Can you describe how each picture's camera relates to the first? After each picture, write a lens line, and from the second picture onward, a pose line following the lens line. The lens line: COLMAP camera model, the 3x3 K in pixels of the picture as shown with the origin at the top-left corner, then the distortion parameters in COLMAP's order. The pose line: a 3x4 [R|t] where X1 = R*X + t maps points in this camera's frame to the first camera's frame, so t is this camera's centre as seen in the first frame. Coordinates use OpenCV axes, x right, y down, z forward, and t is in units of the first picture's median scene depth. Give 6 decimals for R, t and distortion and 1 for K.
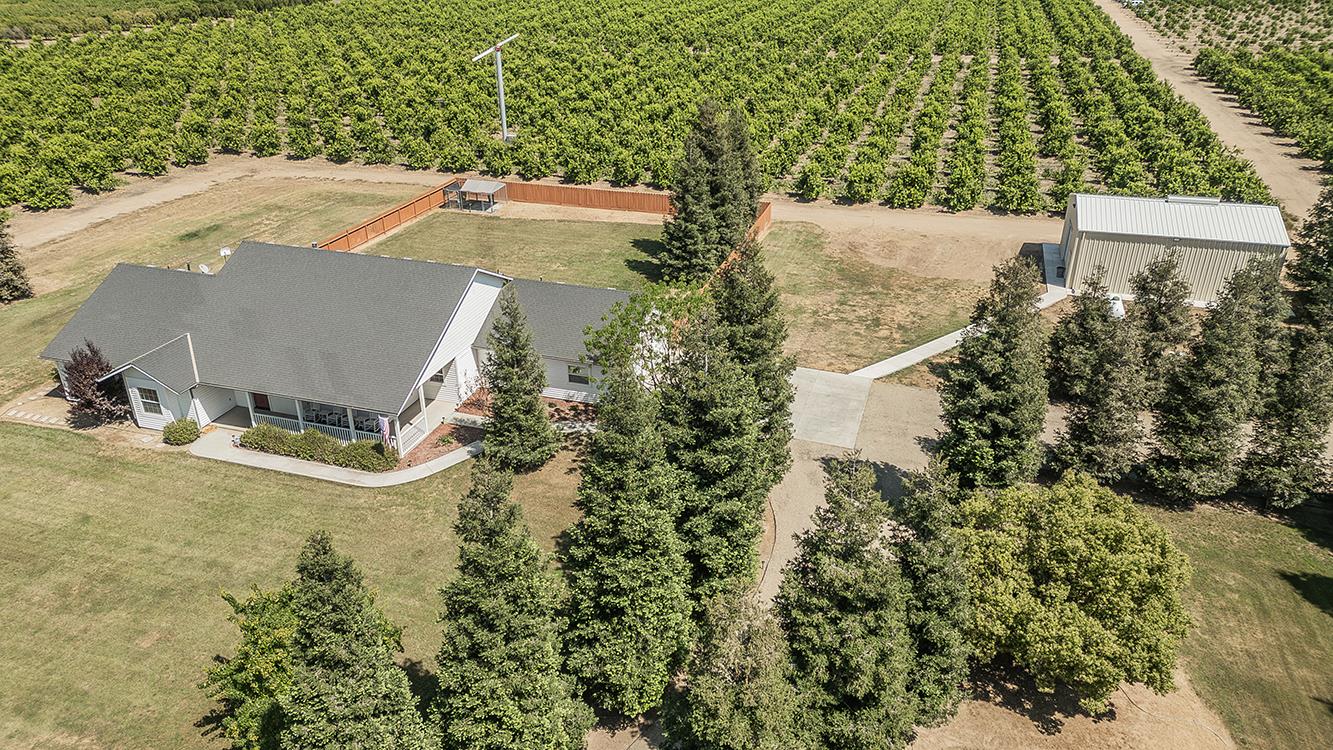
lens RADIAL K [[928.6, 0, 666.5], [0, 928.6, 375.0], [0, 0, 1]] dist [0.067758, -0.038102]
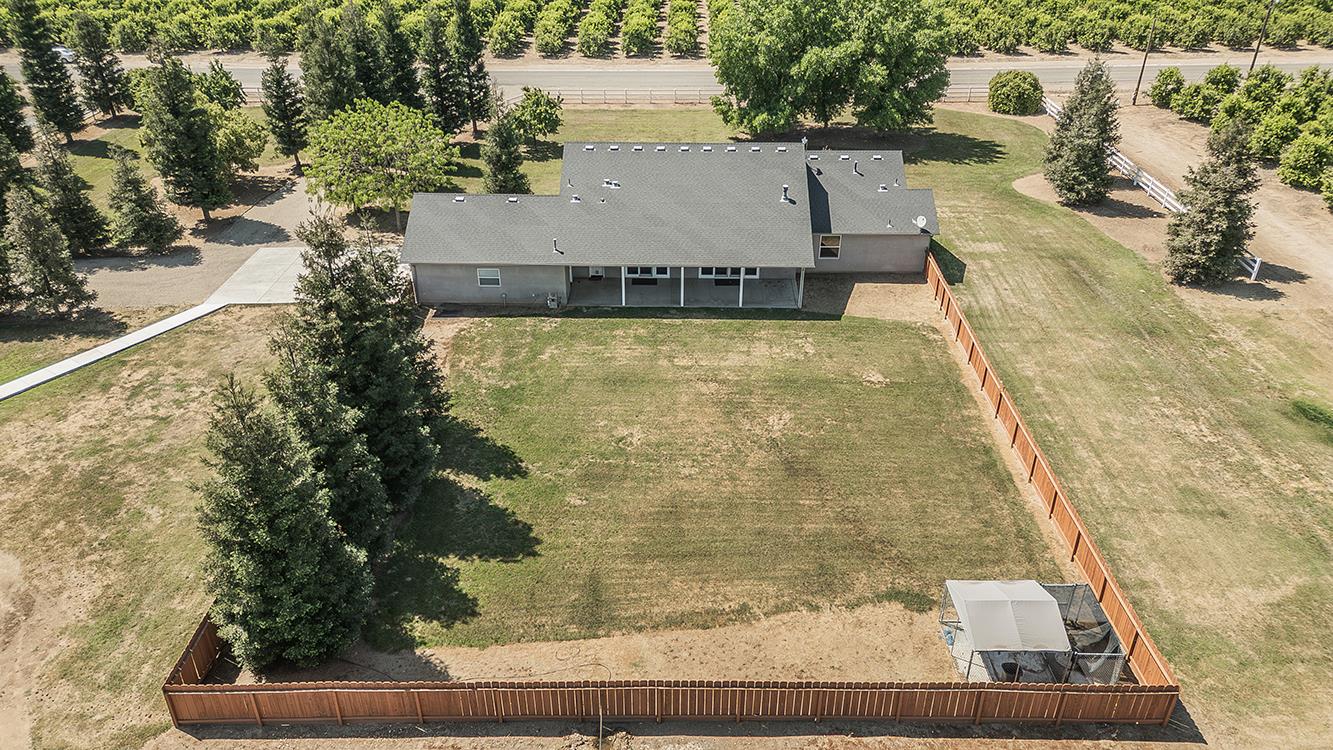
lens RADIAL K [[928.6, 0, 666.5], [0, 928.6, 375.0], [0, 0, 1]] dist [0.067758, -0.038102]
pose [[-0.958128, 0.149279, -0.244348, 0.003430], [-0.122436, 0.557823, 0.820879, -0.903574], [0.258843, 0.816425, -0.516189, 1.830852]]
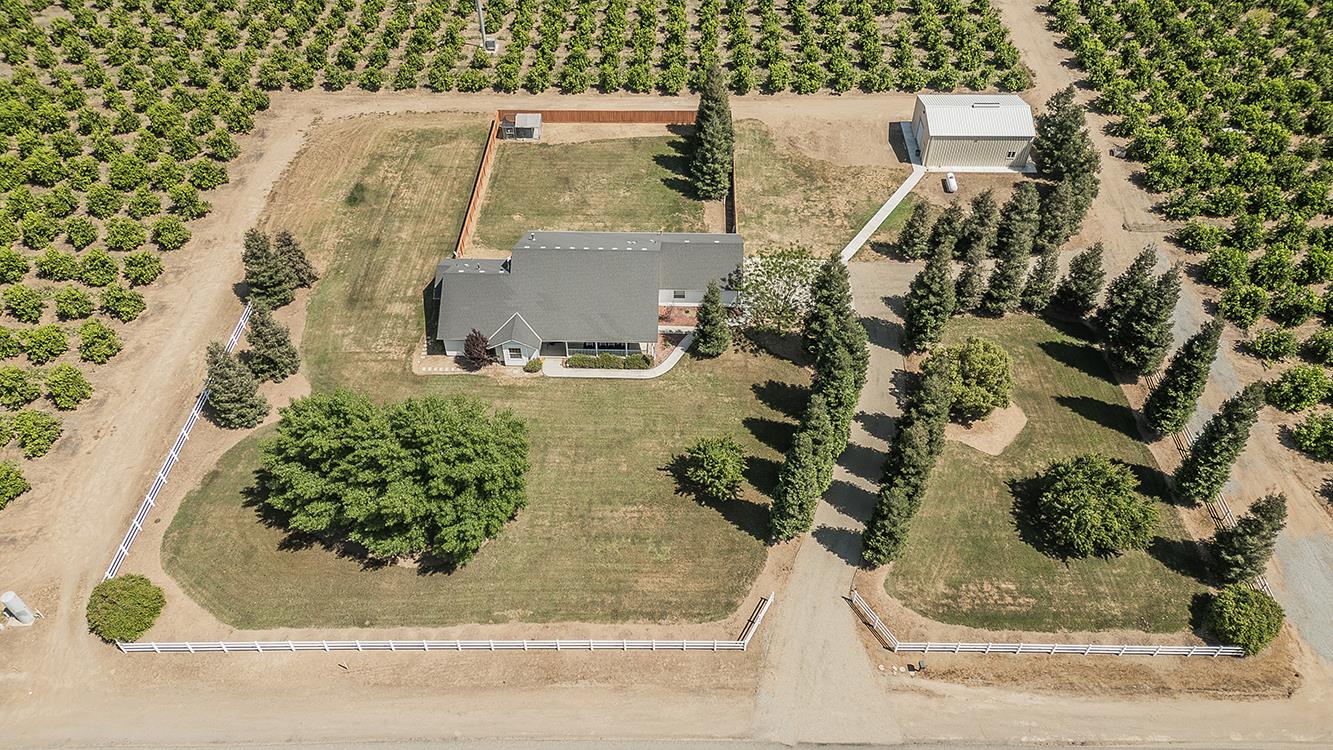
lens RADIAL K [[928.6, 0, 666.5], [0, 928.6, 375.0], [0, 0, 1]] dist [0.067758, -0.038102]
pose [[0.959112, -0.200284, 0.199974, -0.602452], [0.122947, 0.931249, 0.343016, -0.512090], [-0.254926, -0.304404, 0.917797, -0.781438]]
